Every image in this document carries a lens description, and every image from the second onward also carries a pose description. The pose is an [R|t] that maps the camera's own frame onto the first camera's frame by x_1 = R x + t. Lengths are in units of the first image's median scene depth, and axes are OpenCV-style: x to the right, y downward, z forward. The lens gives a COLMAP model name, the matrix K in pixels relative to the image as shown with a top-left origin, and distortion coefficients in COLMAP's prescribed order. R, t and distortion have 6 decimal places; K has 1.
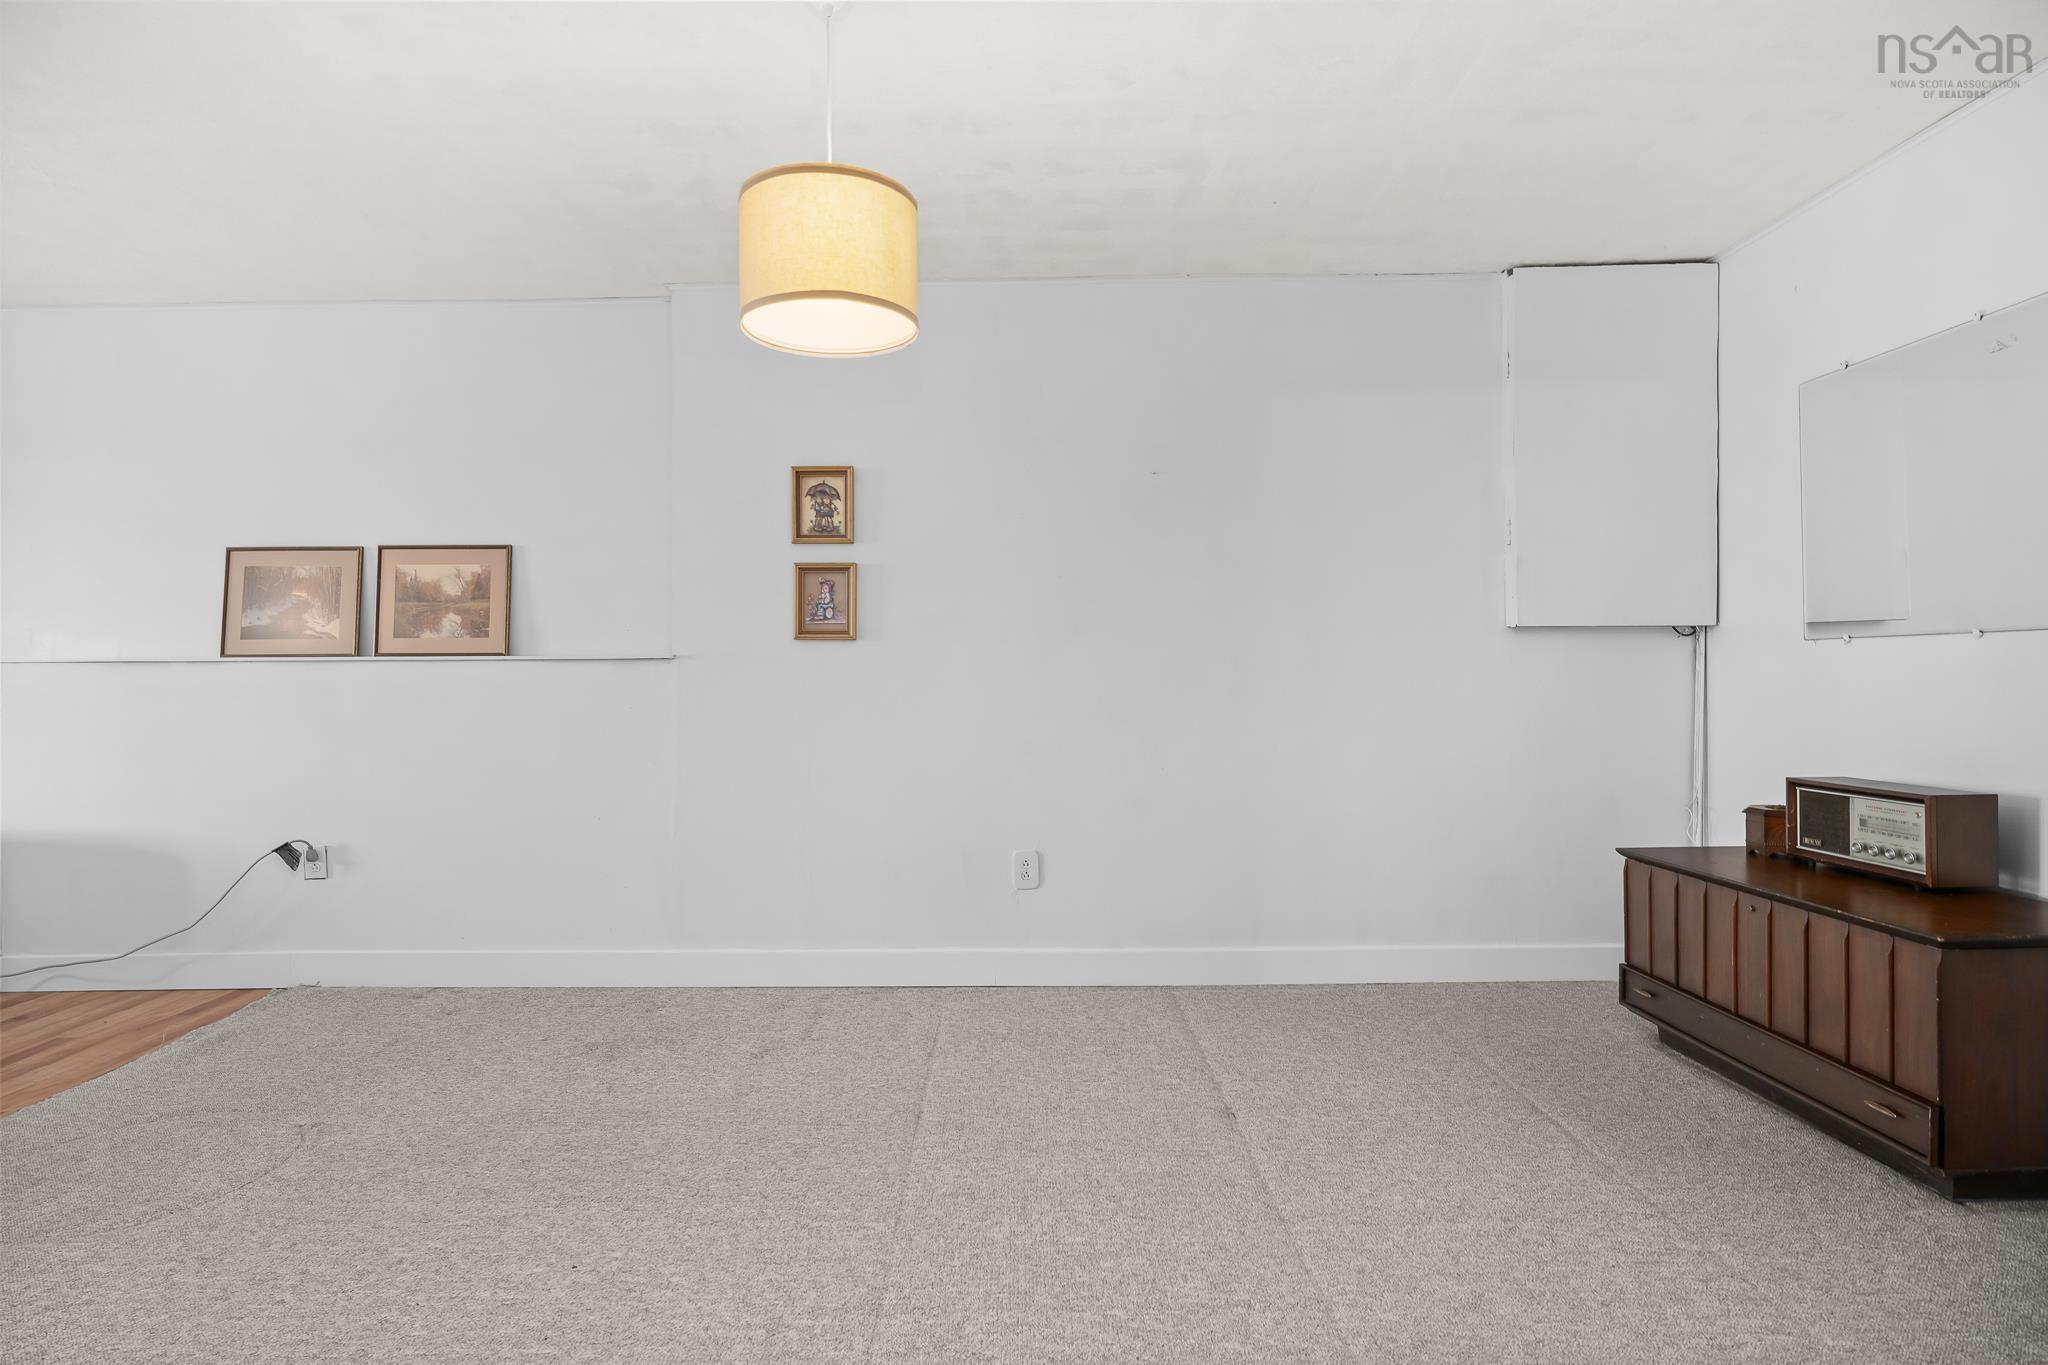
lens RADIAL K [[1069.5, 0, 1024.8], [0, 1069.5, 680.1], [0, 0, 1]] dist [-0.016458, 0.007246]
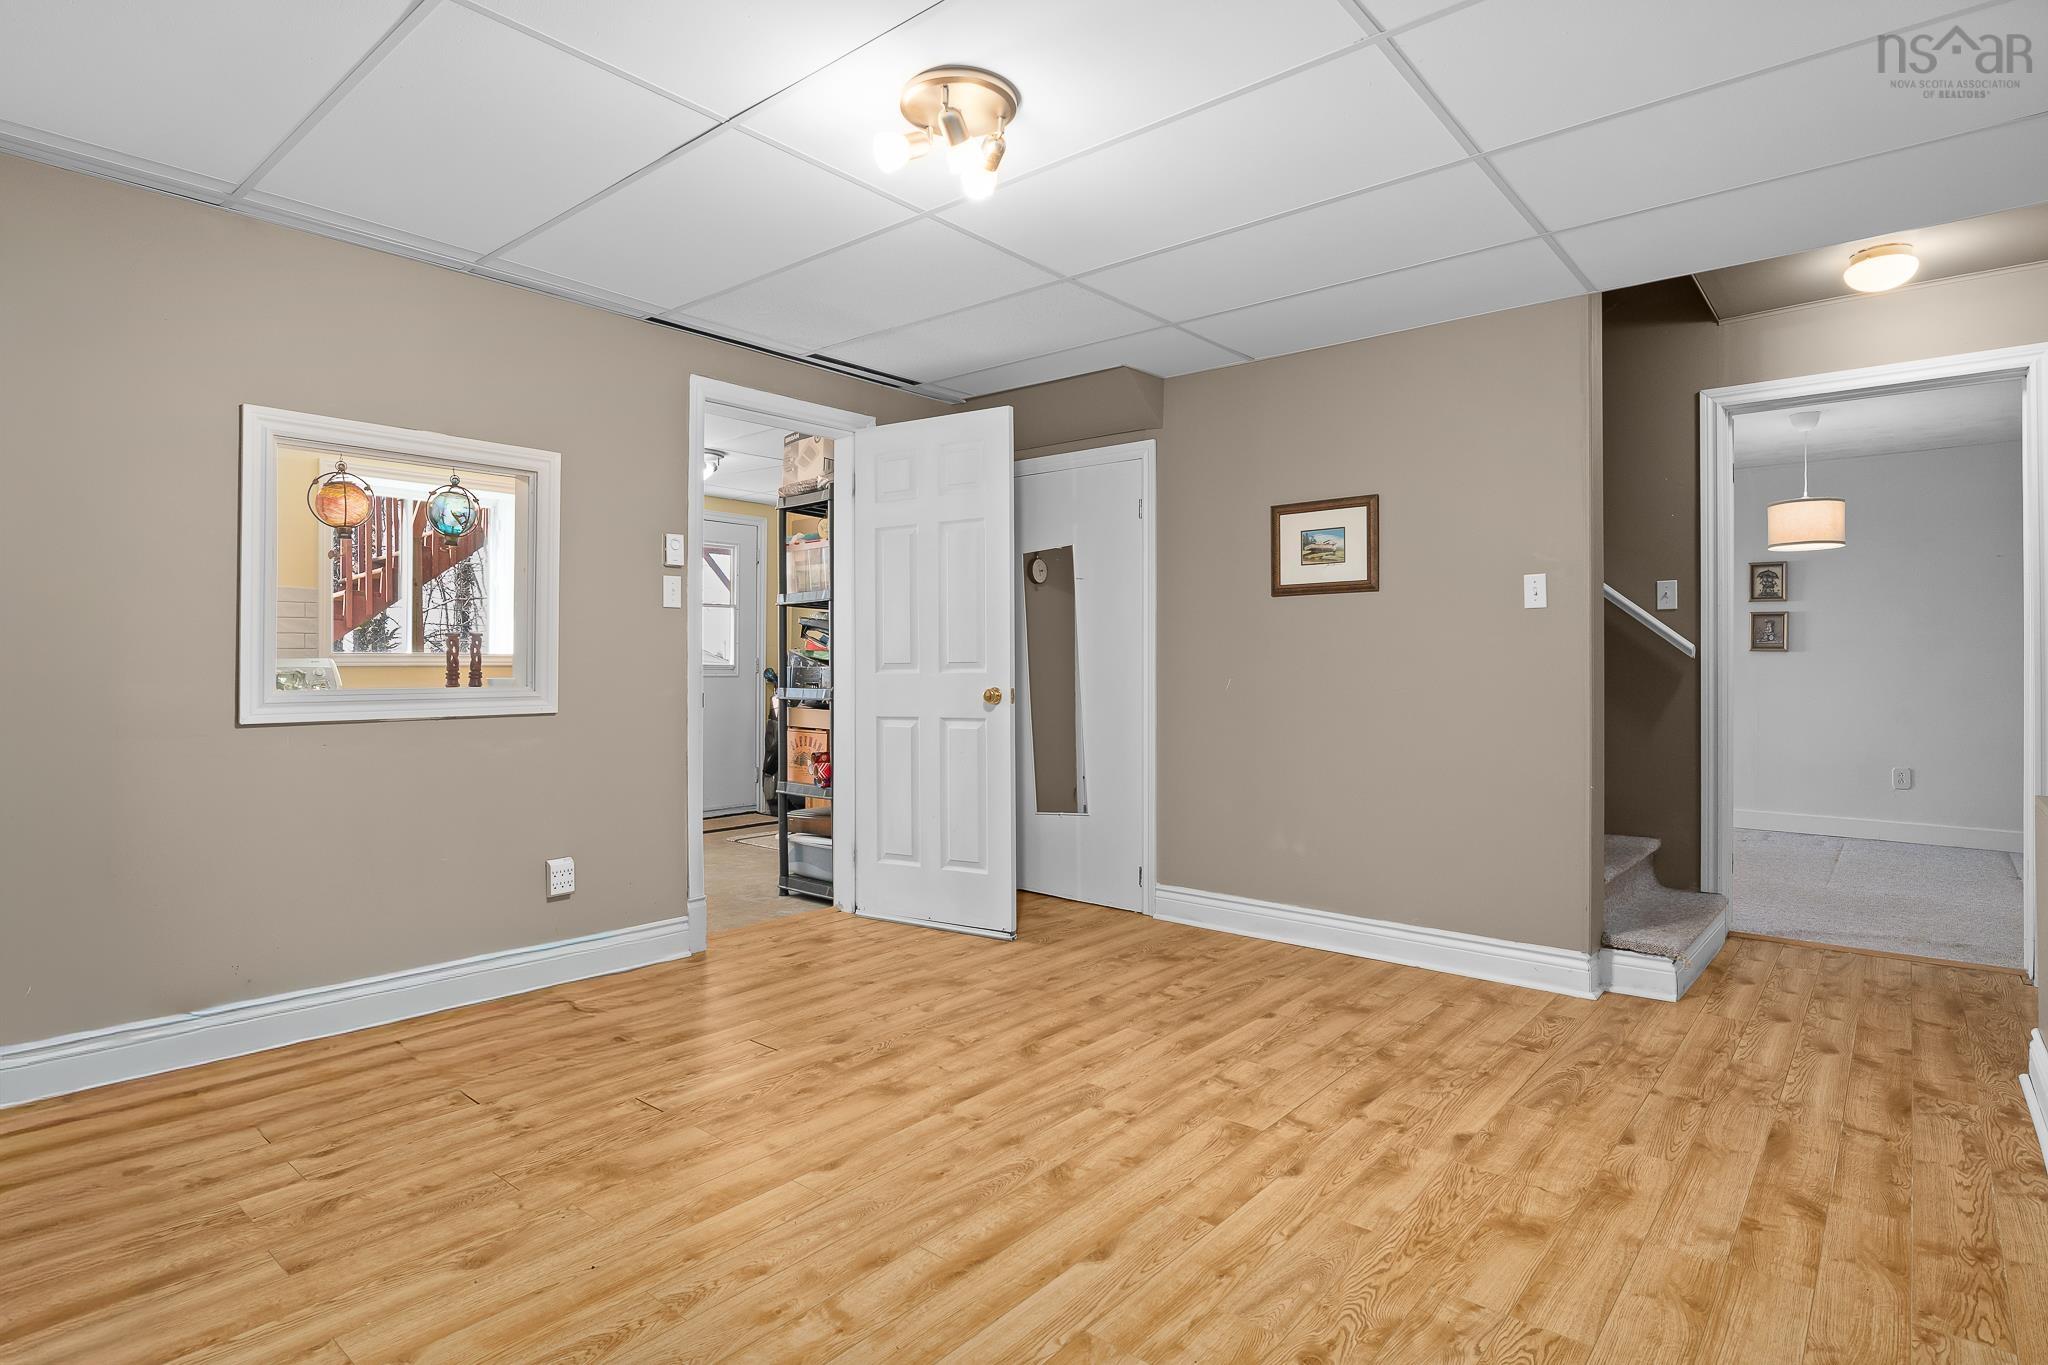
lens RADIAL K [[1069.5, 0, 1013.8], [0, 1069.5, 655.3], [0, 0, 1]] dist [-0.016458, 0.007246]
pose [[0.769501, 0.005651, -0.638620, -0.009286], [-0.006719, 0.999977, 0.000753, -0.022439], [0.638610, 0.003711, 0.769522, -1.361297]]
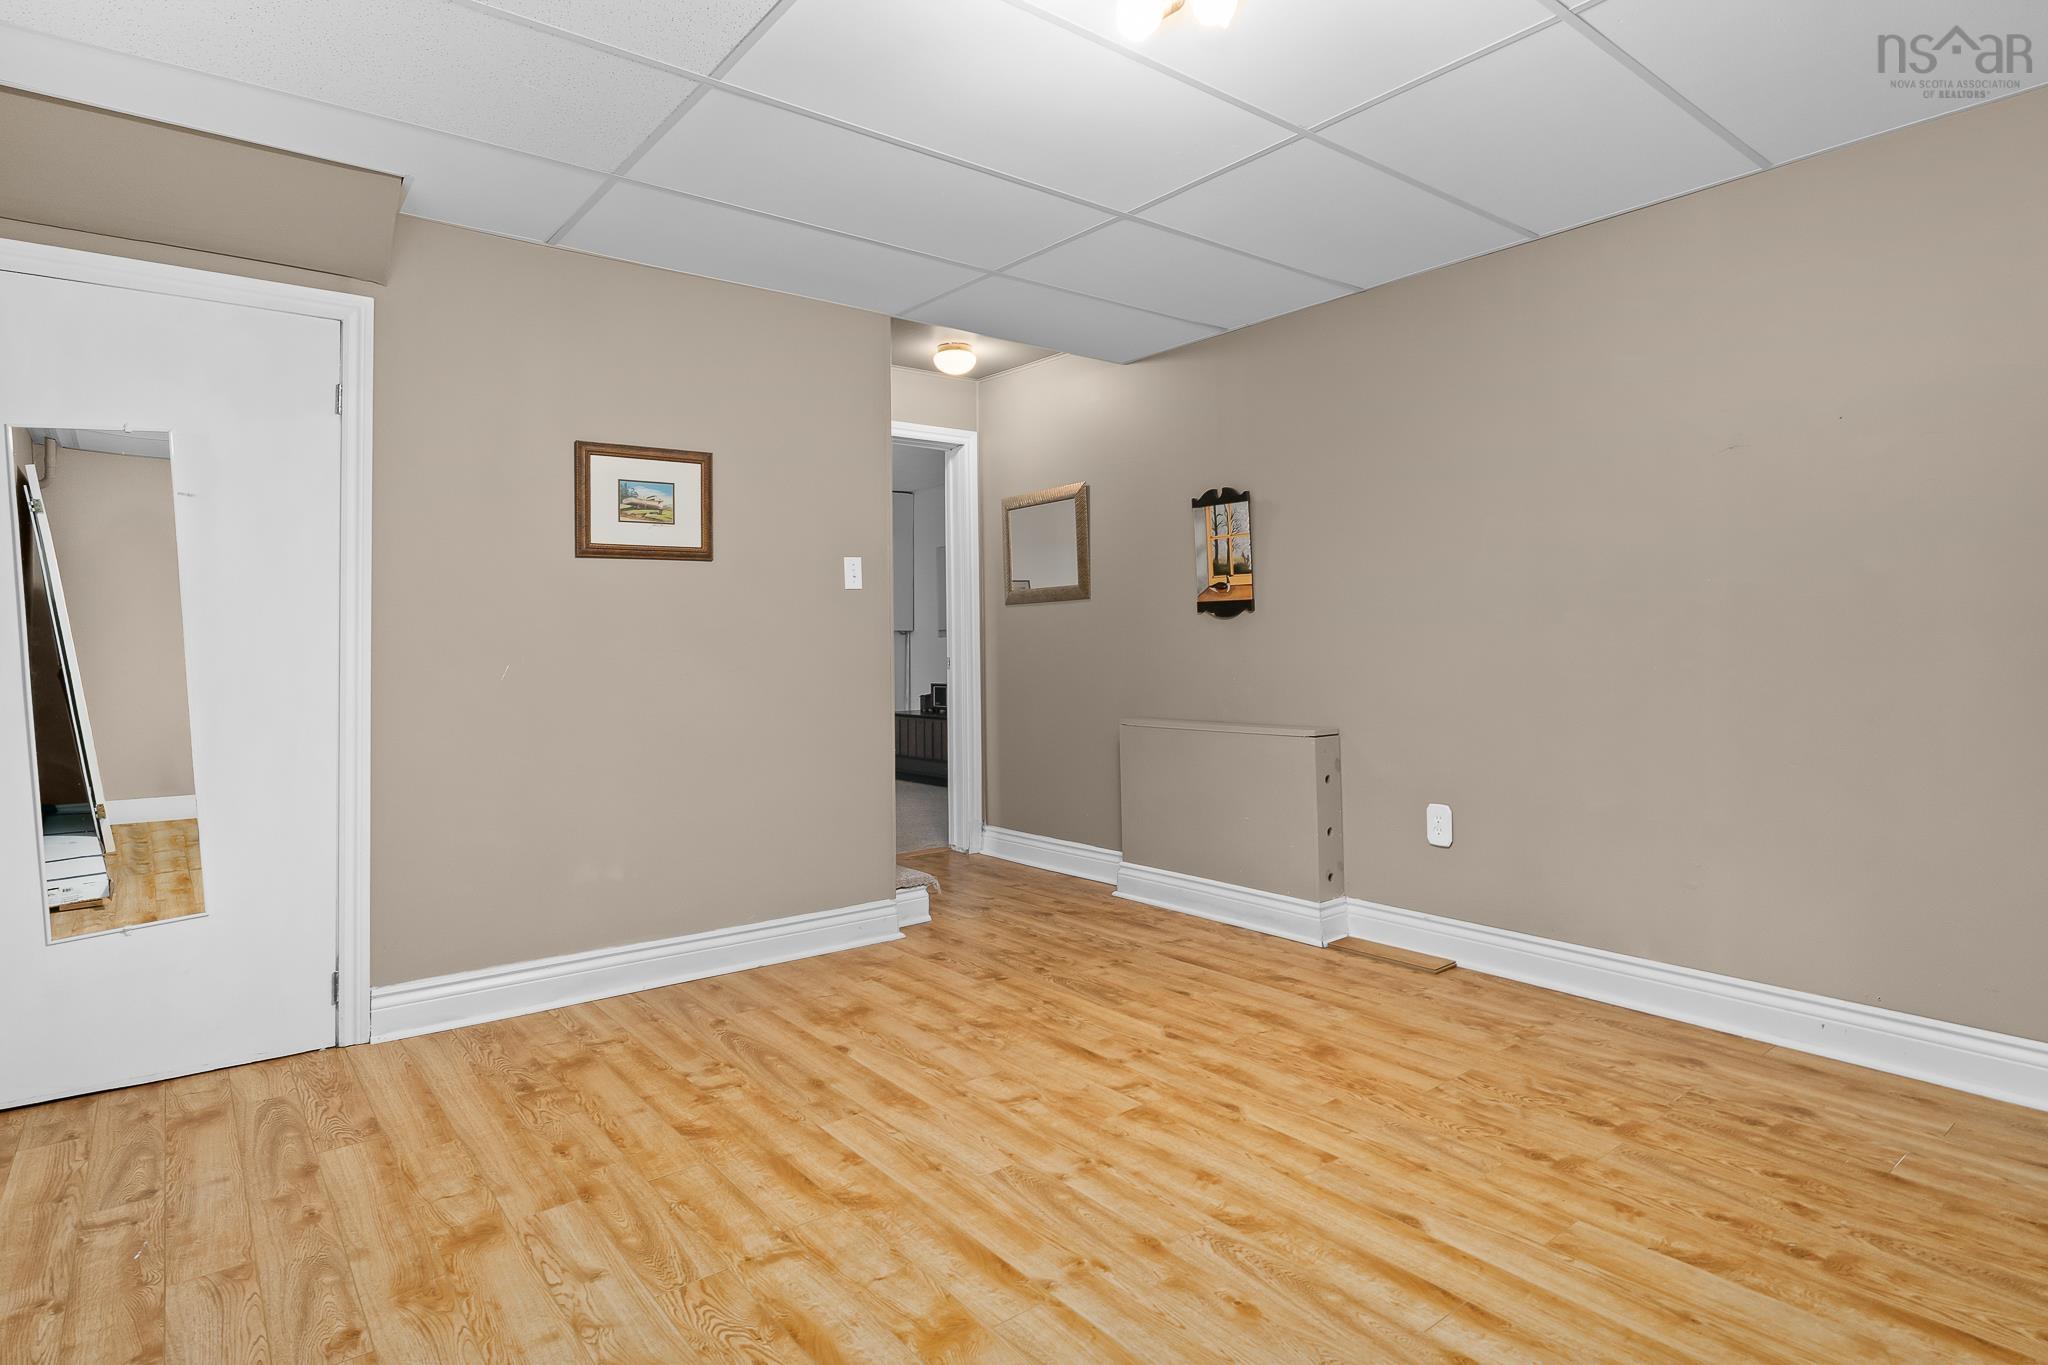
lens RADIAL K [[1069.5, 0, 1032.8], [0, 1069.5, 606.3], [0, 0, 1]] dist [-0.016458, 0.007246]
pose [[0.775055, 0.025078, 0.631396, -0.787419], [-0.000235, 0.999224, -0.039399, -0.010186], [-0.631894, 0.030388, 0.774459, -1.230108]]
